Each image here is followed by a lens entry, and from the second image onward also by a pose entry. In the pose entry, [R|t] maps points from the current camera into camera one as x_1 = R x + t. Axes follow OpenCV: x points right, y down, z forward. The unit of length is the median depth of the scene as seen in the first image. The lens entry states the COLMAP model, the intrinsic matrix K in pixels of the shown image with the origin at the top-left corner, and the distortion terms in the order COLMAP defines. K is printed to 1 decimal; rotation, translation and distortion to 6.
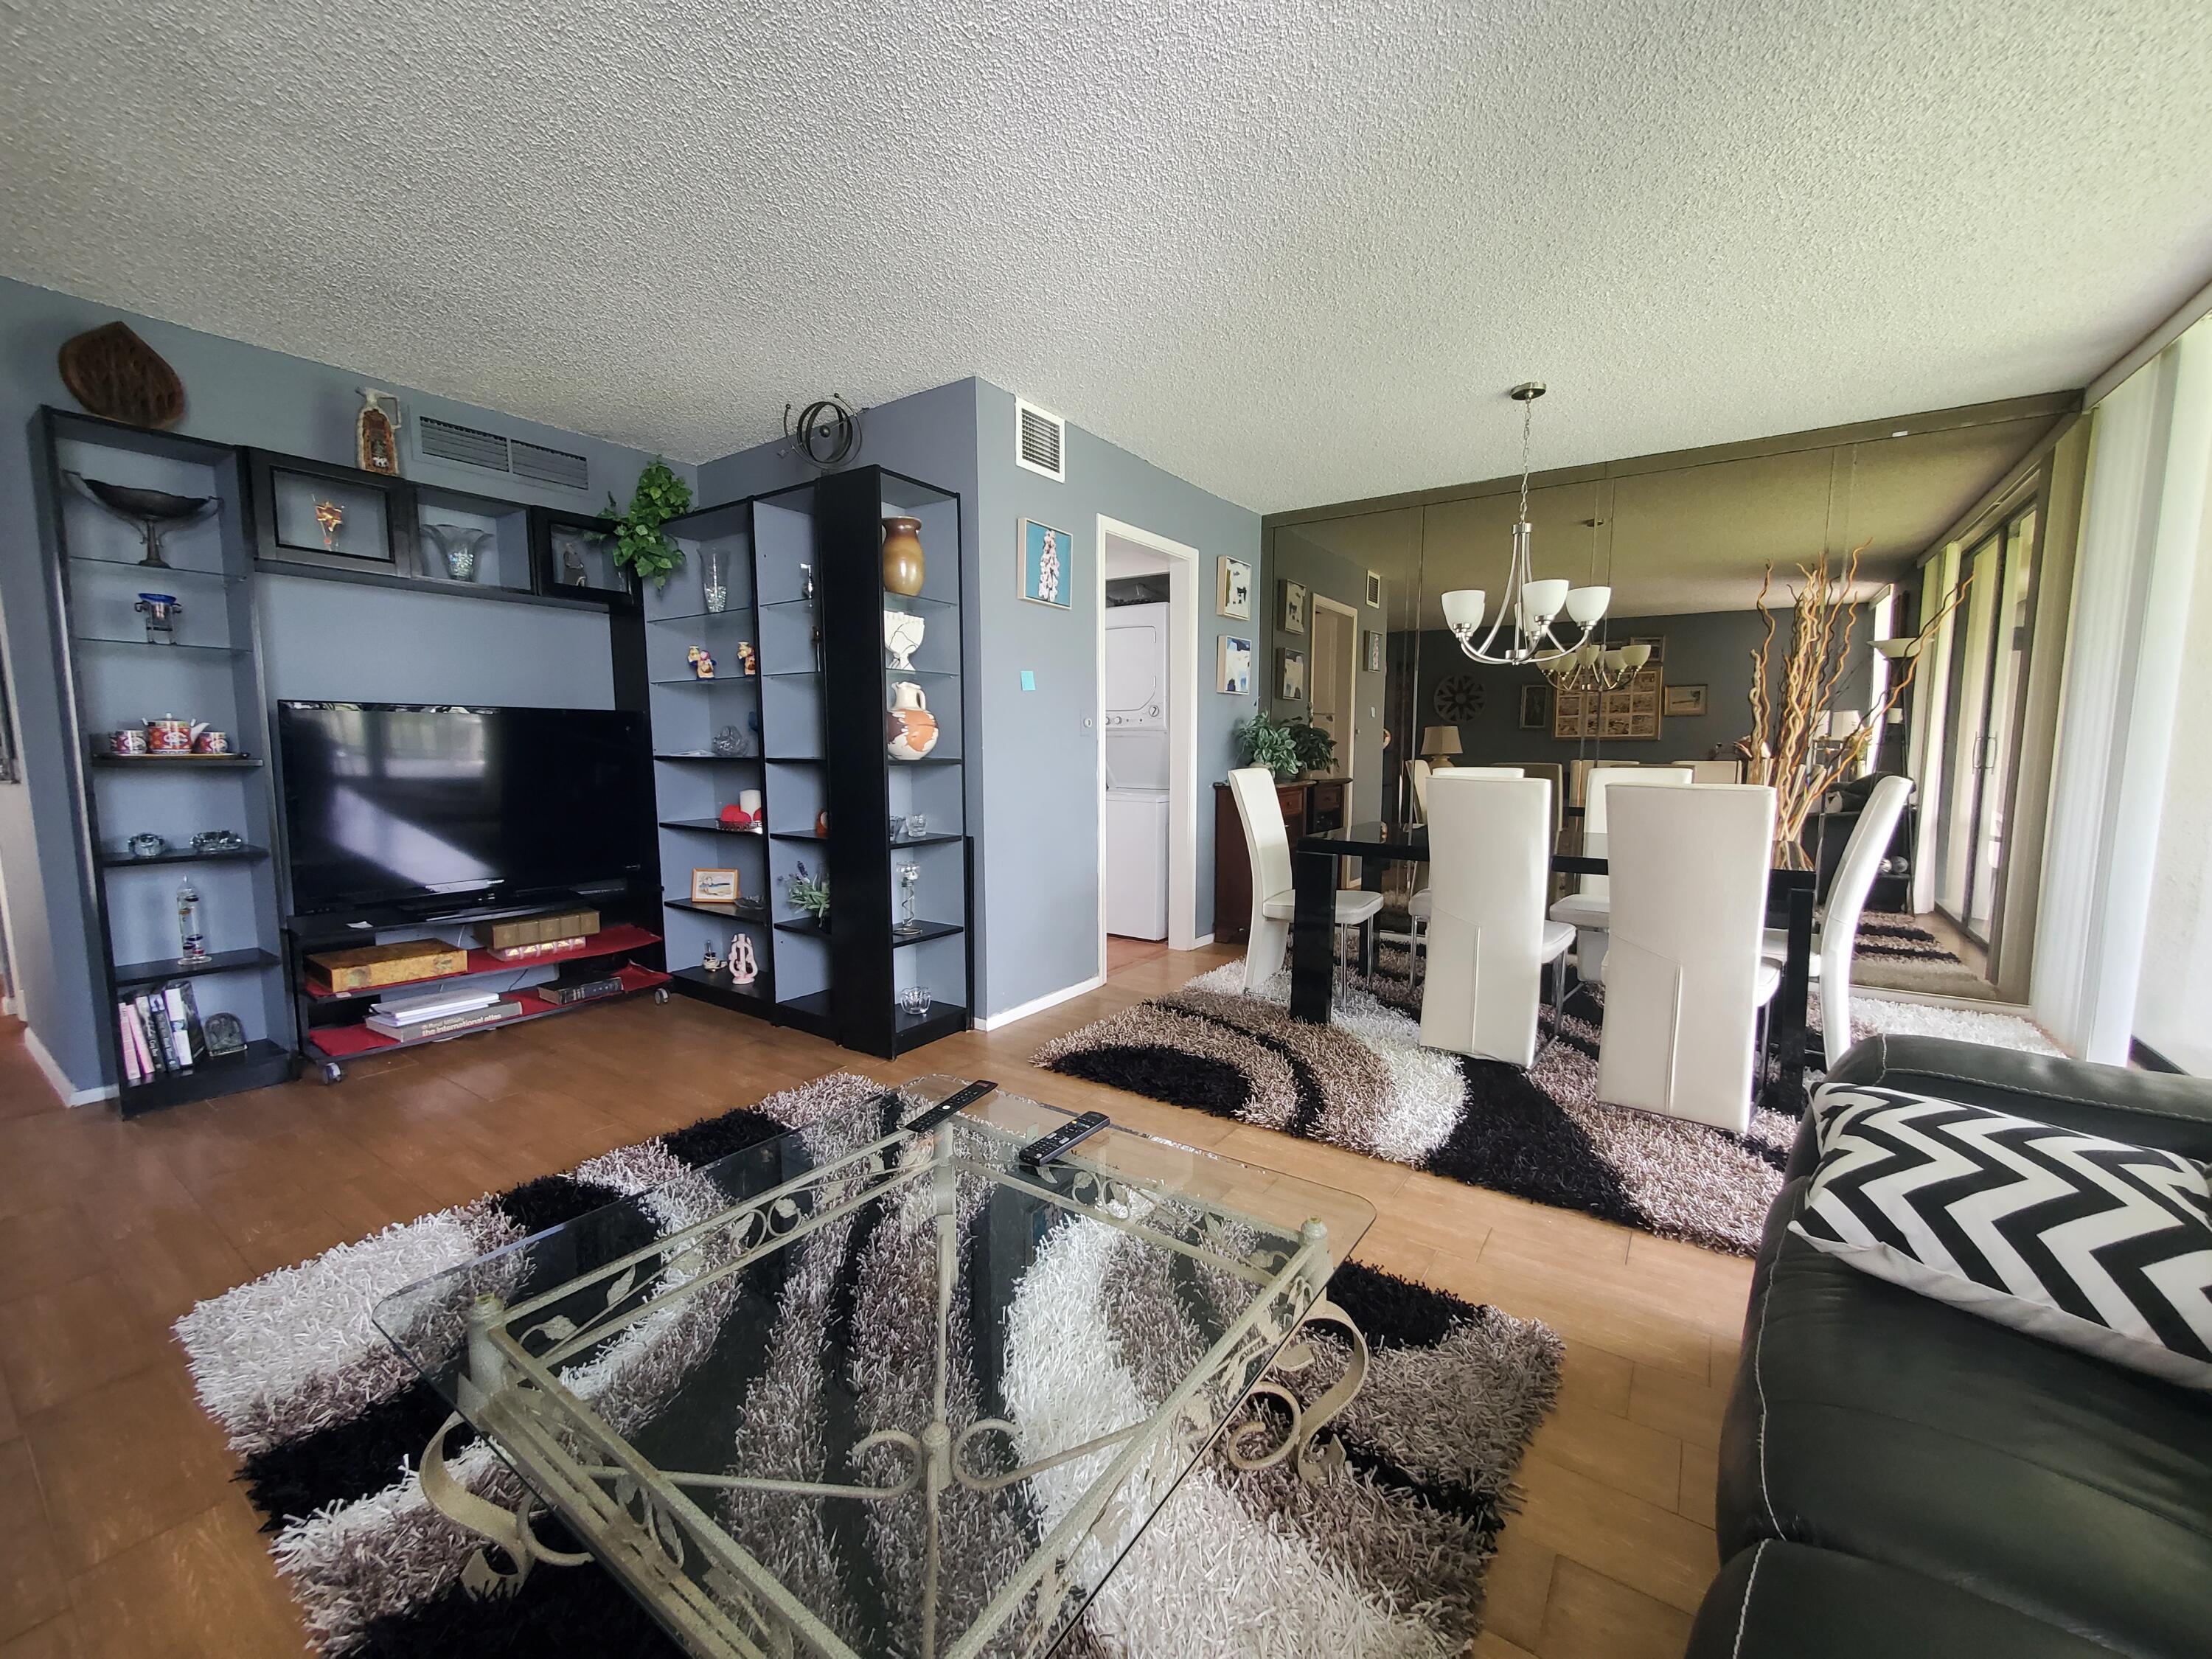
lens RADIAL K [[888.5, 0, 1102.2], [0, 888.5, 832.6], [0, 0, 1]] dist [-0.000152, -0.001532]
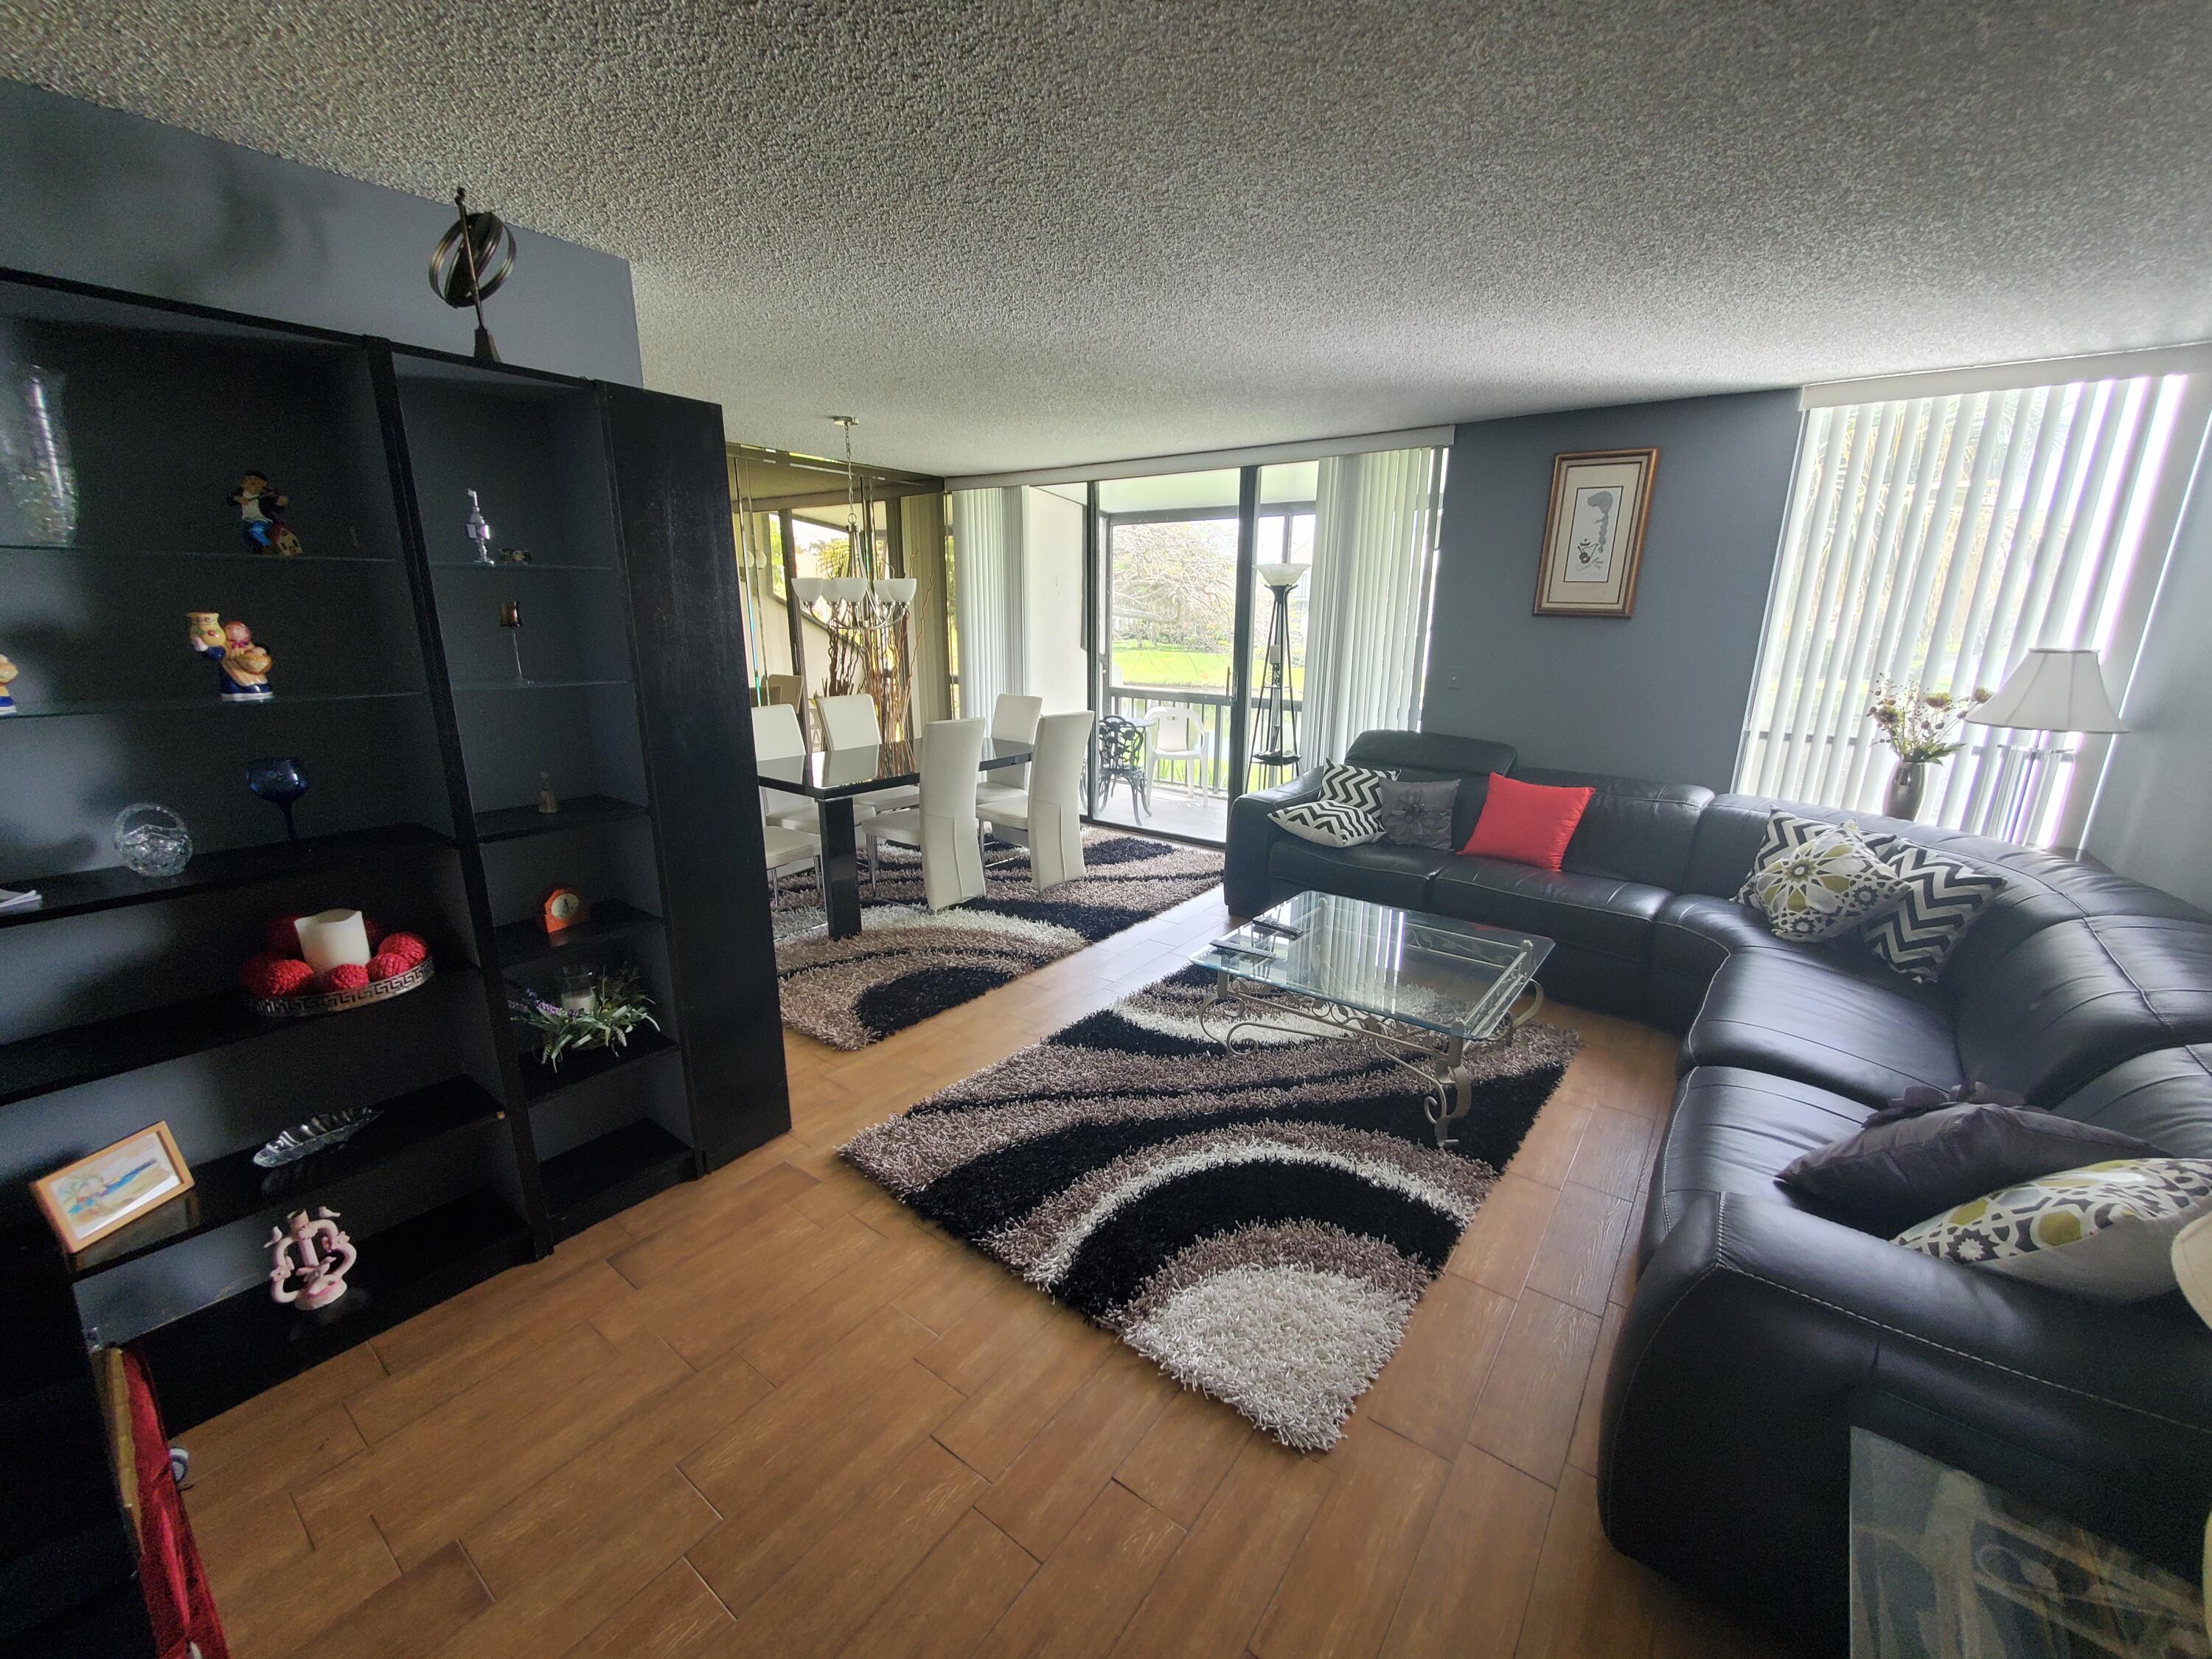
lens RADIAL K [[888.5, 0, 1106.3], [0, 888.5, 839.2], [0, 0, 1]] dist [-0.000152, -0.001532]
pose [[0.050585, -0.260584, 0.964125, -1.124504], [0.095319, 0.962214, 0.255067, -0.244381], [-0.994161, 0.078997, 0.073512, 0.677071]]
